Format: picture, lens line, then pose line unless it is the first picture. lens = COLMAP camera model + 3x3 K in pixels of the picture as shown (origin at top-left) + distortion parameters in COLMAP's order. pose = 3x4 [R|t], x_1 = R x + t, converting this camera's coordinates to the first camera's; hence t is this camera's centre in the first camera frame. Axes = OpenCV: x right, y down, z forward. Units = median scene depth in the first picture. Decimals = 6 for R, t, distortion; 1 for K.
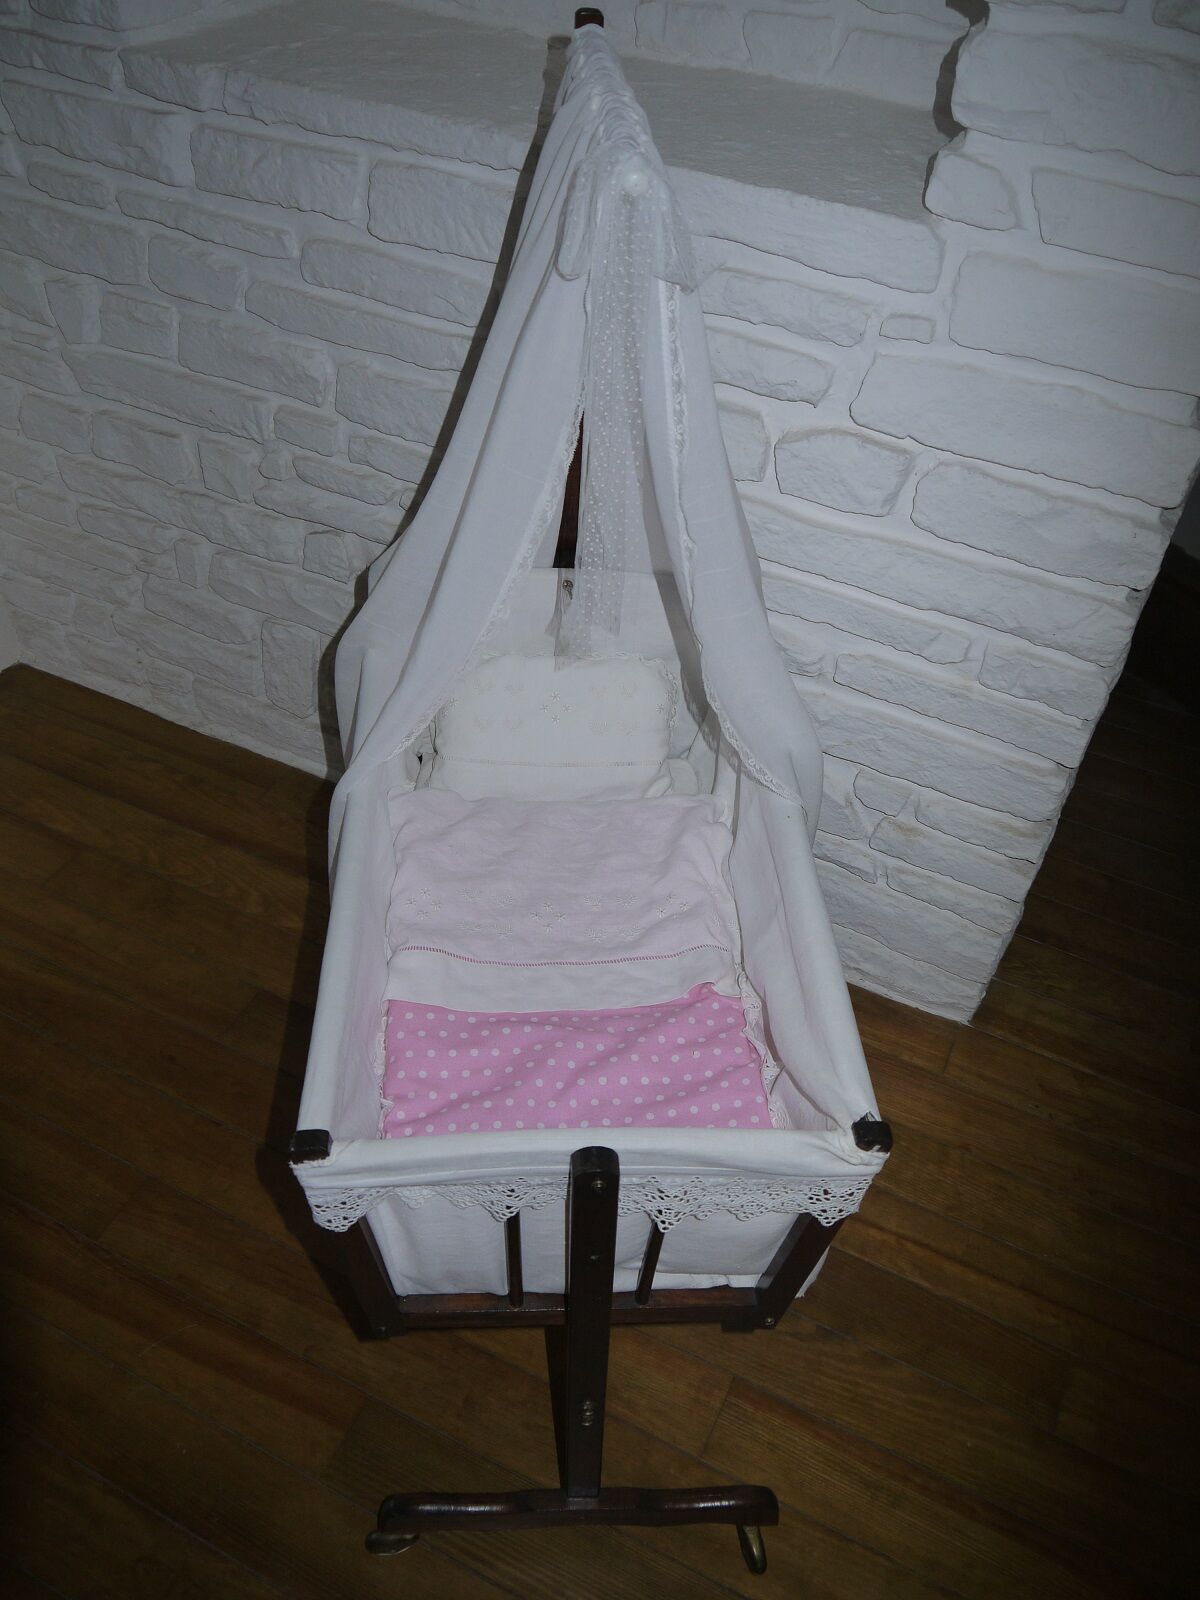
lens RADIAL K [[1325.9, 0, 600.0], [0, 1325.9, 800.0], [0, 0, 1]] dist [-0.030167, -0.000112]
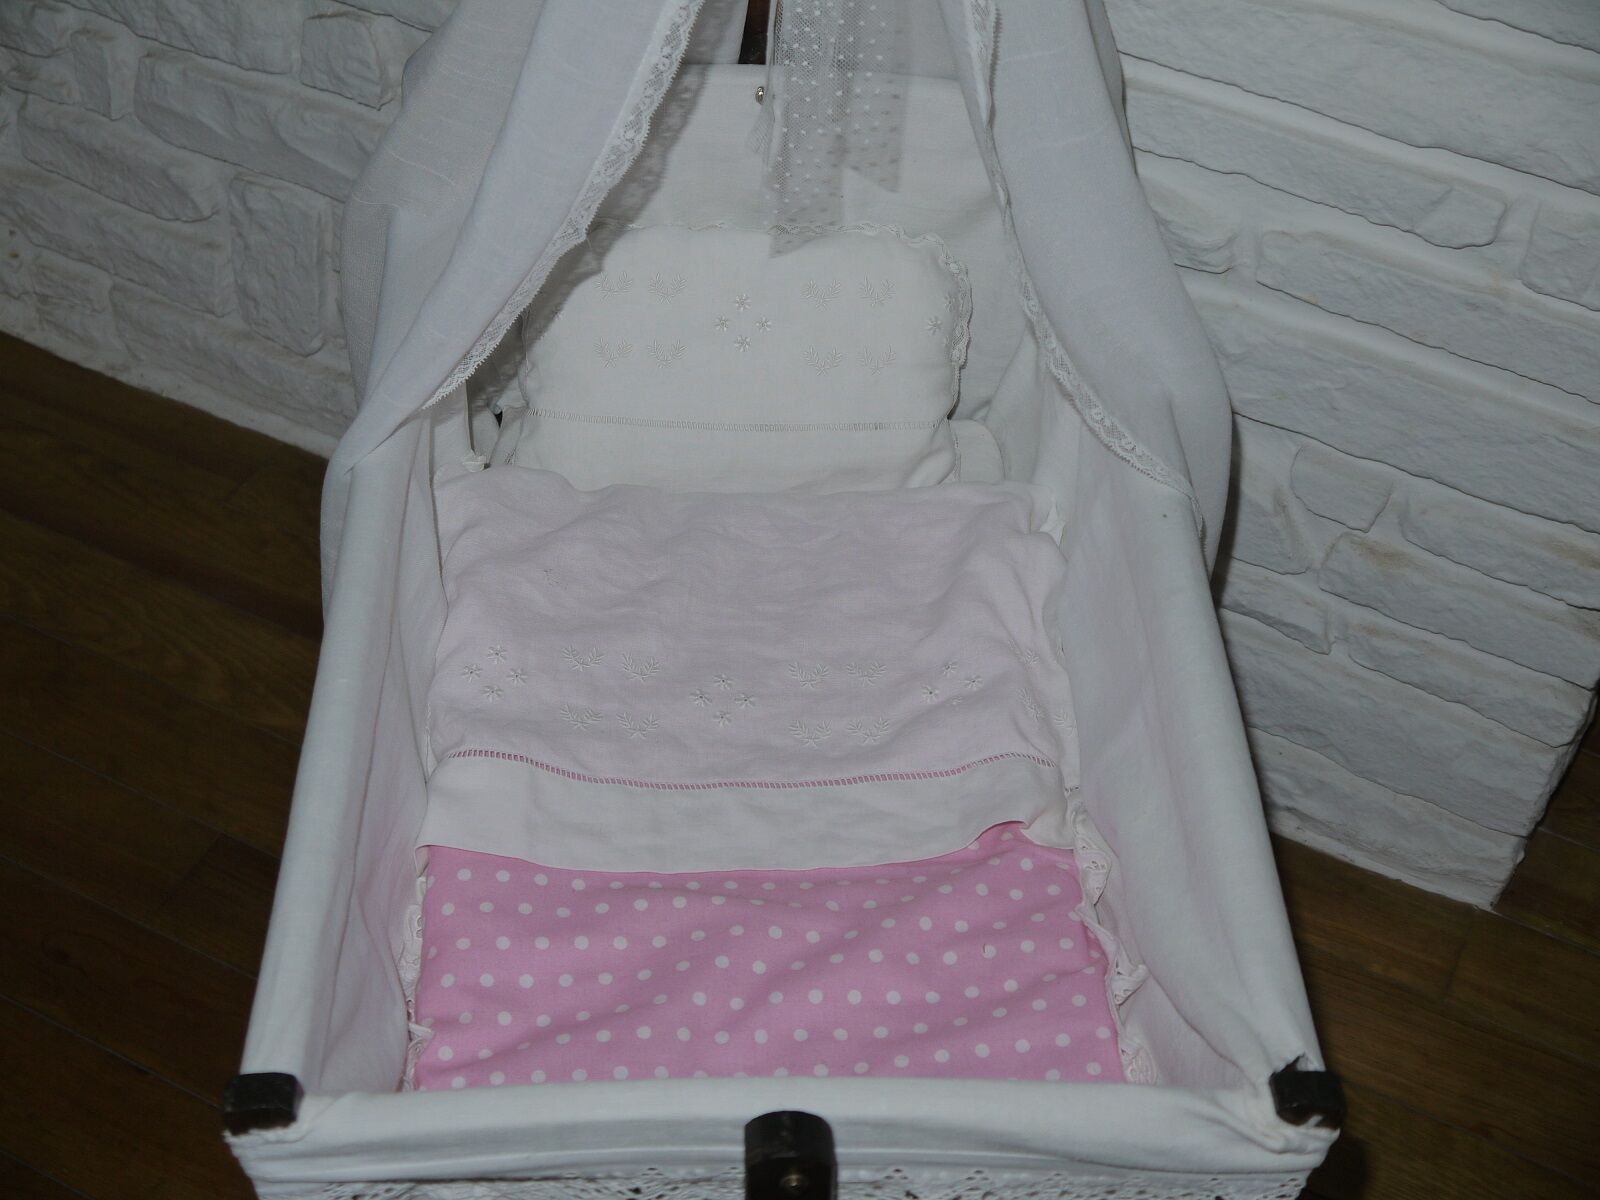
lens RADIAL K [[2316.8, 0, 800.0], [0, 2316.8, 600.0], [0, 0, 1]] dist [-0.161109, 0.667696]
pose [[0.999696, 0.007274, -0.023551, 0.013621], [-0.006579, 0.999544, 0.029454, 0.017141], [0.023755, -0.029290, 0.999289, 0.046019]]
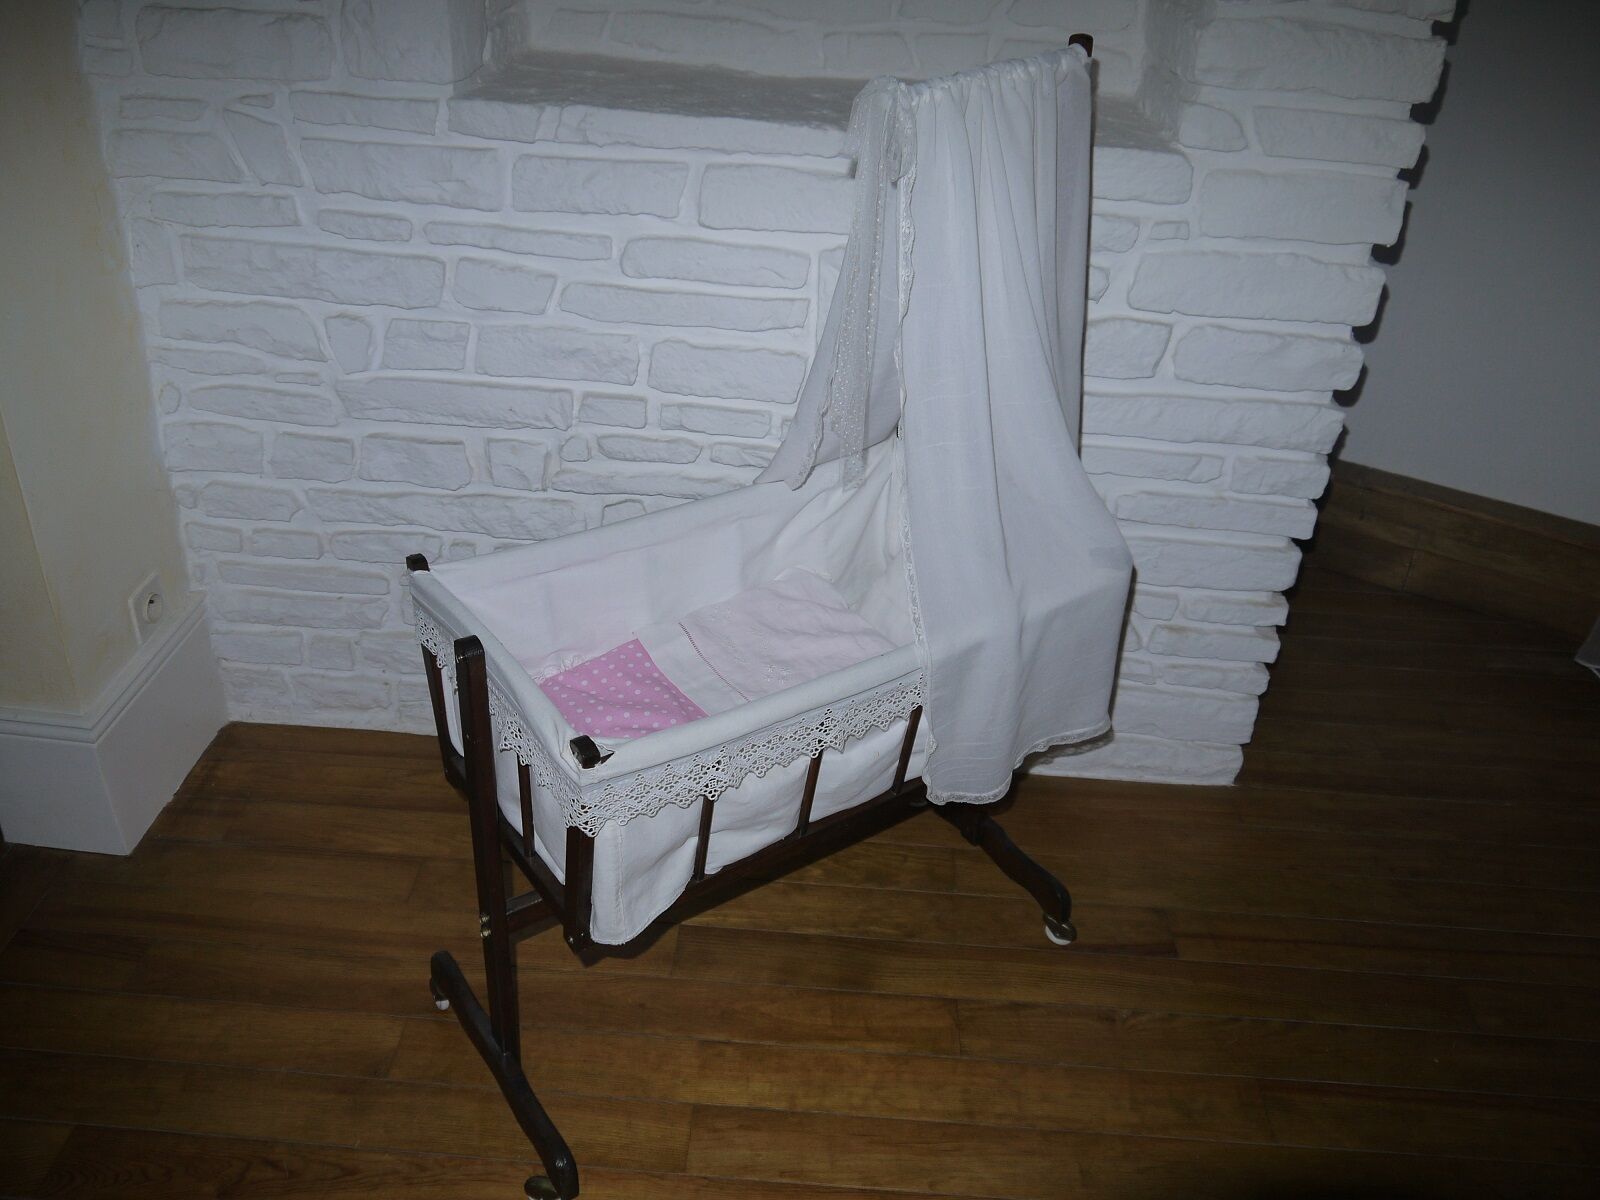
lens RADIAL K [[1325.9, 0, 800.0], [0, 1325.9, 600.0], [0, 0, 1]] dist [-0.030167, -0.000112]
pose [[0.918666, -0.211052, 0.333931, -0.596646], [0.264569, 0.956446, -0.123350, 0.065847], [-0.293354, 0.201665, 0.934492, -0.072011]]
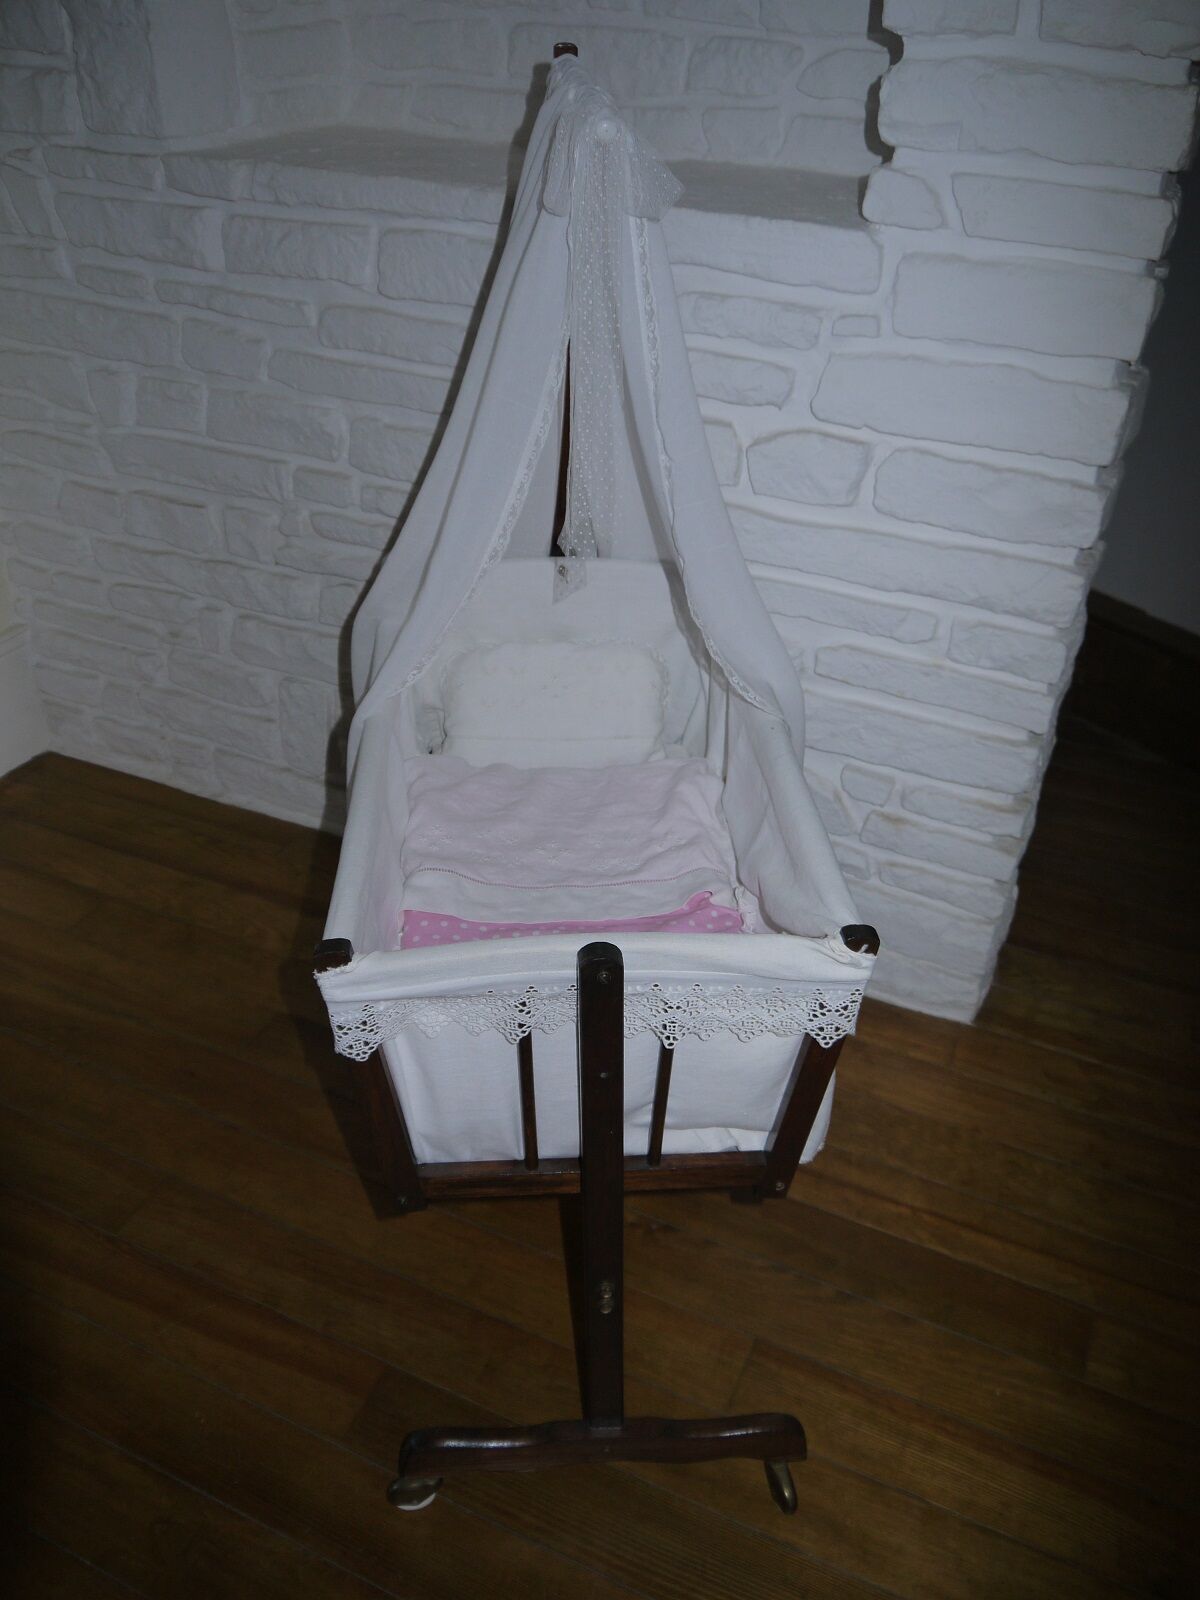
lens RADIAL K [[1325.9, 0, 600.0], [0, 1325.9, 800.0], [0, 0, 1]] dist [-0.030167, -0.000112]
pose [[0.999358, -0.035697, -0.003021, 0.002382], [0.034704, 0.985567, -0.165691, 0.205436], [0.008892, 0.165480, 0.986173, -0.047168]]
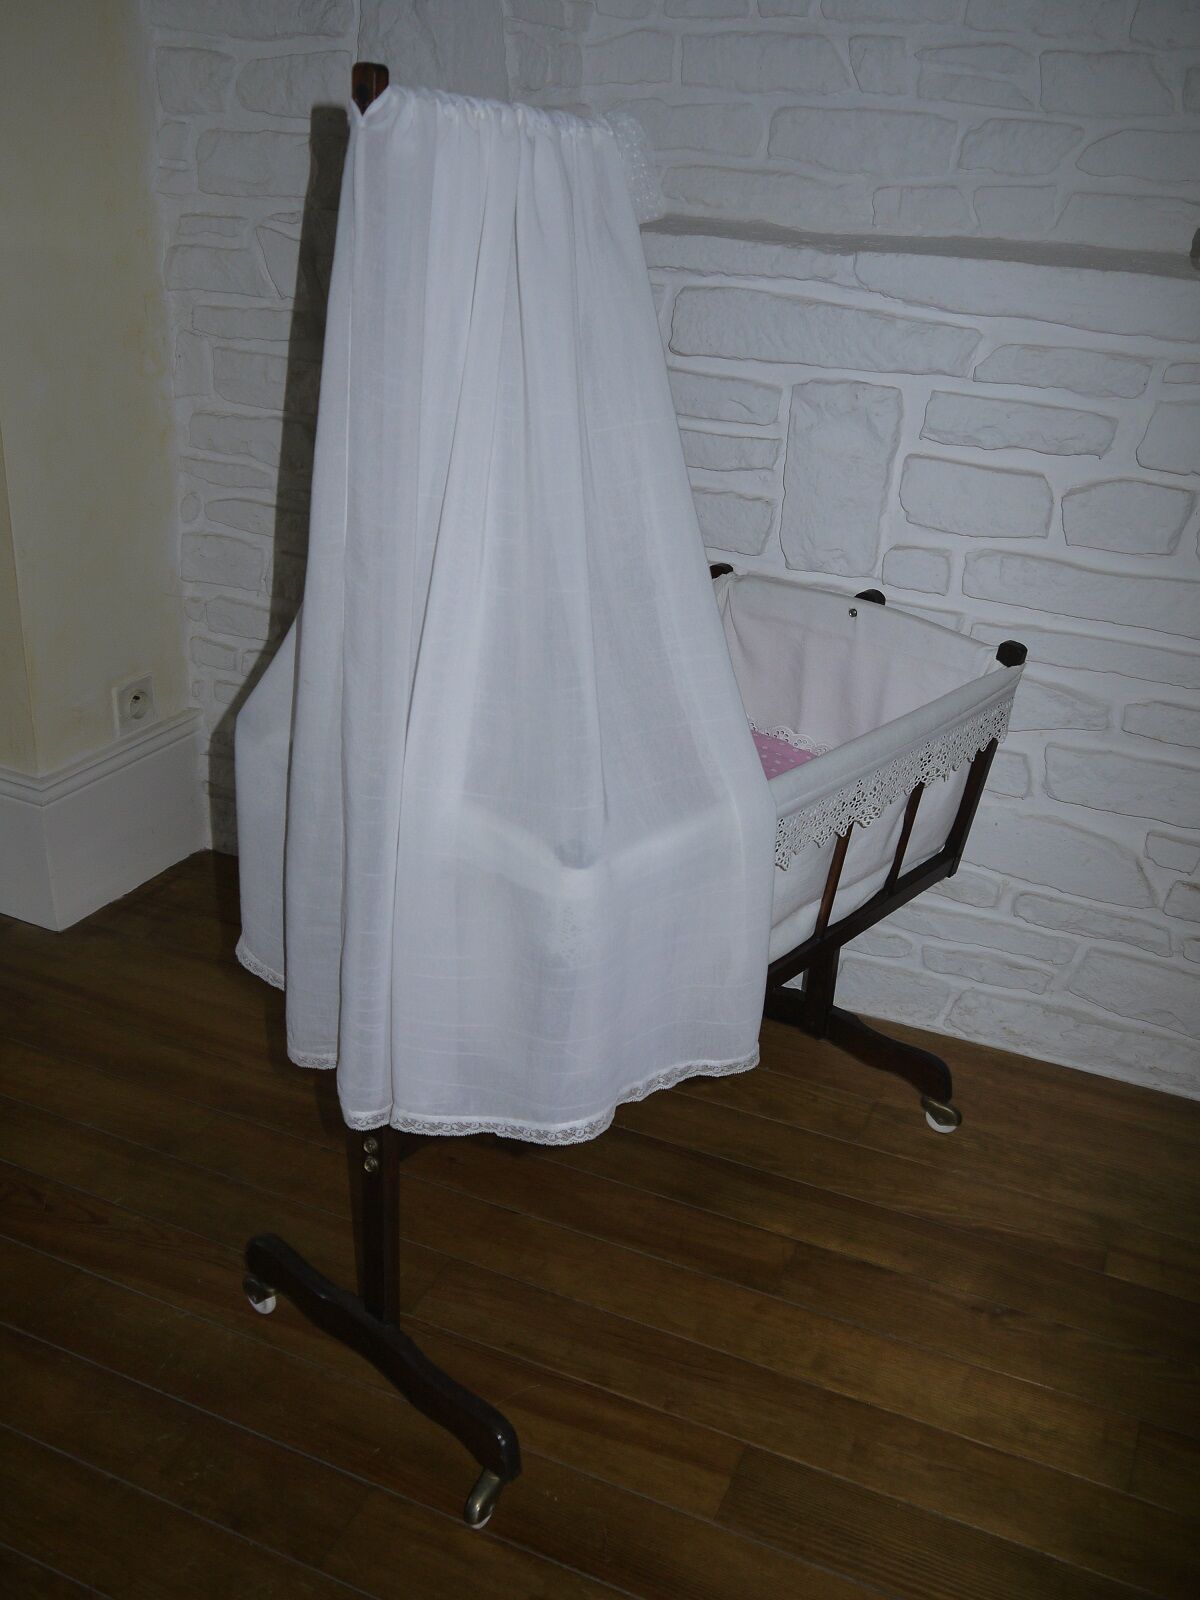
lens RADIAL K [[1528.6, 0, 600.0], [0, 1528.6, 800.0], [0, 0, 1]] dist [-0.026295, 0.007432]
pose [[0.999517, -0.024732, 0.018792, -0.286272], [0.029363, 0.949639, -0.311968, 0.359369], [-0.010130, 0.312369, 0.949907, -0.121877]]
